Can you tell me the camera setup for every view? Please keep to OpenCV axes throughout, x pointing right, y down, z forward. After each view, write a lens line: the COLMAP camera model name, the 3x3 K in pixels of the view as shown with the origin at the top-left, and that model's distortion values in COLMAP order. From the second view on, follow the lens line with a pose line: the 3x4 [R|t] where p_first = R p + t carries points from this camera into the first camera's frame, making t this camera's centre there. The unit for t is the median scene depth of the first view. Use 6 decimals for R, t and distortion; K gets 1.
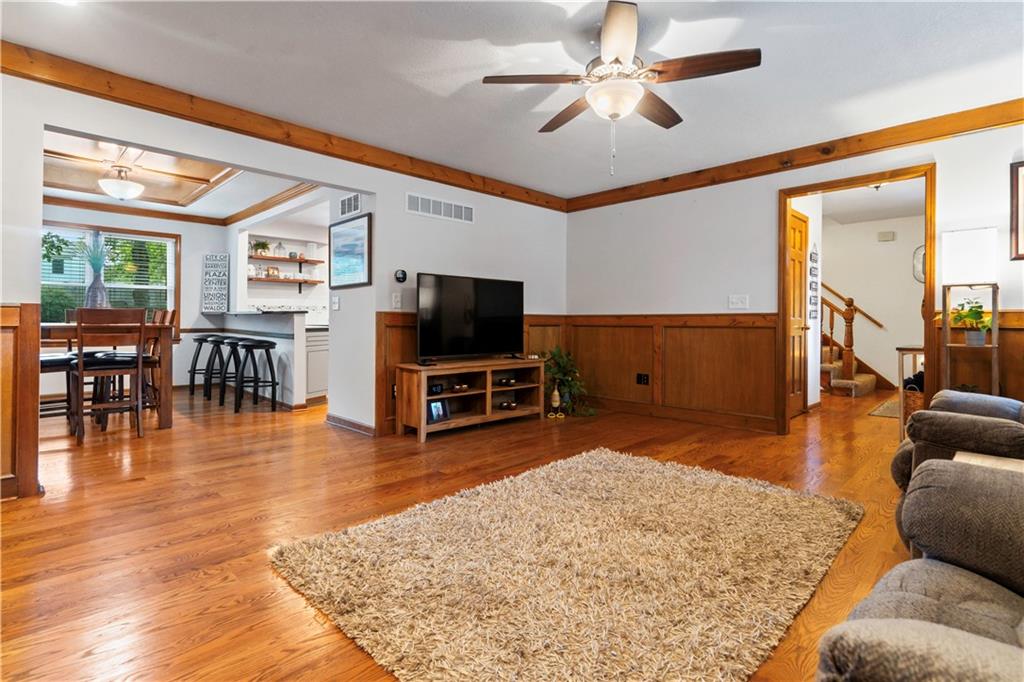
lens RADIAL K [[501.1, 0, 501.1], [0, 501.1, 327.1], [0, 0, 1]] dist [0.009804, 0.002841]
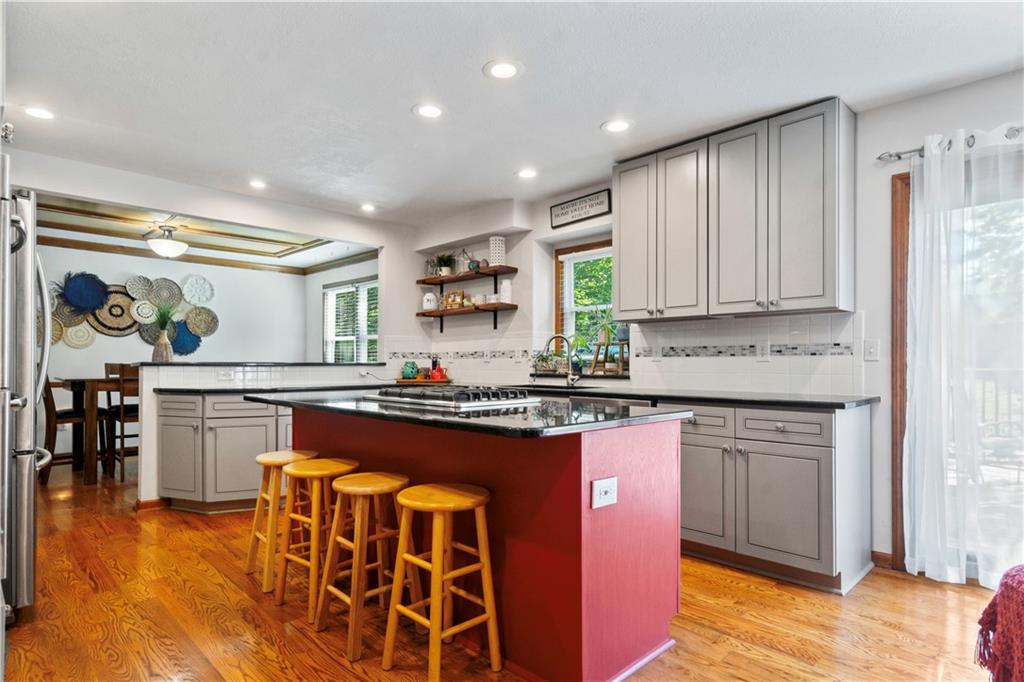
lens RADIAL K [[560.8, 0, 505.4], [0, 560.8, 362.7], [0, 0, 1]] dist [0.007064, -0.000685]
pose [[-0.021599, -0.009018, -0.999726, 0.273962], [-0.018734, 0.999787, -0.008614, -0.025931], [0.999591, 0.018542, -0.021764, 1.164656]]
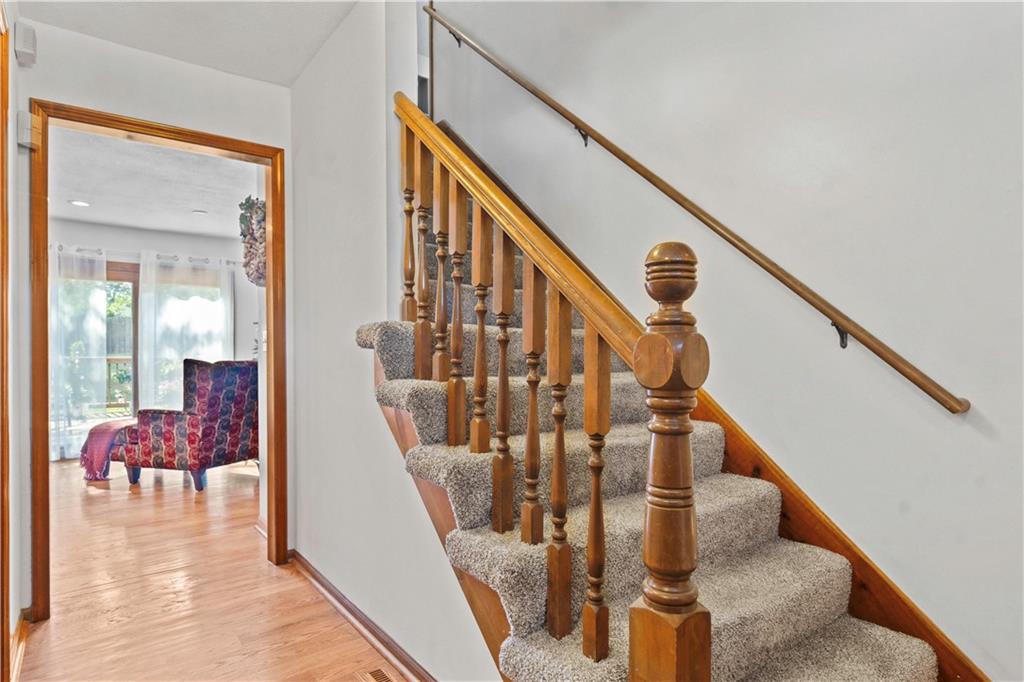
lens RADIAL K [[560.8, 0, 506.4], [0, 560.8, 358.6], [0, 0, 1]] dist [0.007064, -0.000685]
pose [[0.990672, -0.006364, -0.136119, 0.615441], [0.005121, 0.999942, -0.009480, -0.017822], [0.136171, 0.008695, 0.990647, 0.771052]]
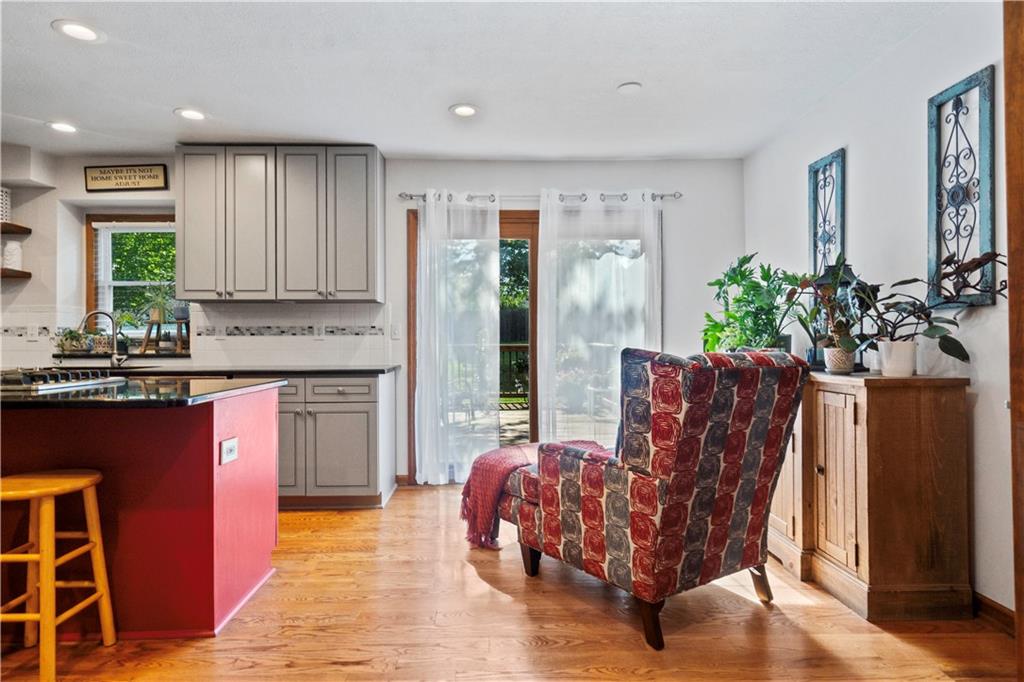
lens RADIAL K [[560.8, 0, 500.2], [0, 560.8, 340.0], [0, 0, 1]] dist [0.007064, -0.000685]
pose [[0.713491, -0.012380, -0.700555, 0.335329], [-0.003372, 0.999772, -0.021102, -0.023483], [0.700657, 0.017419, 0.713286, 1.088139]]
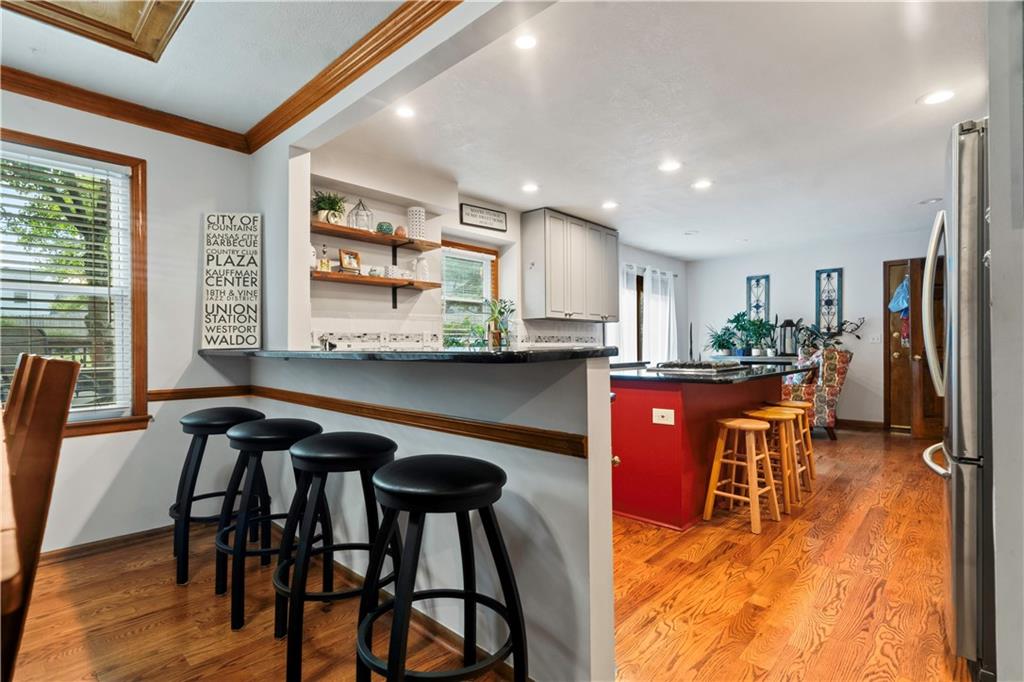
lens RADIAL K [[501.1, 0, 500.1], [0, 501.1, 356.2], [0, 0, 1]] dist [0.009804, 0.002841]
pose [[0.999213, -0.013436, 0.037332, -0.357795], [0.013293, 0.999903, 0.004065, -0.022721], [-0.037383, -0.003565, 0.999295, 0.566232]]
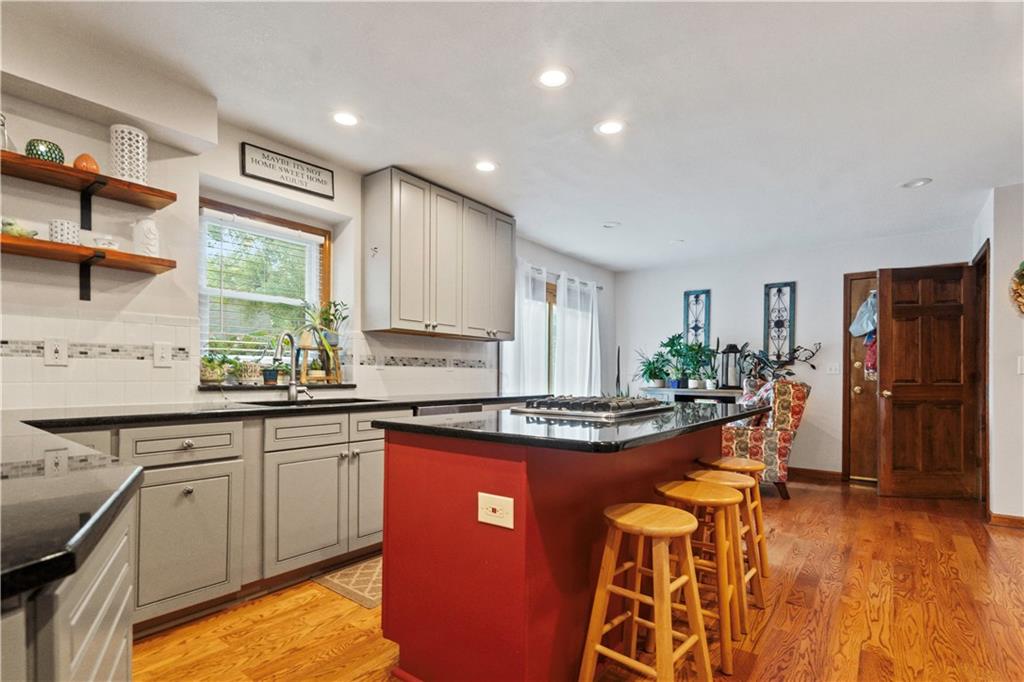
lens RADIAL K [[501.1, 0, 497.6], [0, 501.1, 385.7], [0, 0, 1]] dist [0.009804, 0.002841]
pose [[0.992280, -0.000317, 0.124020, -0.228371], [-0.000759, 0.999963, 0.008625, -0.023081], [-0.124018, -0.008653, 0.992242, 0.775808]]
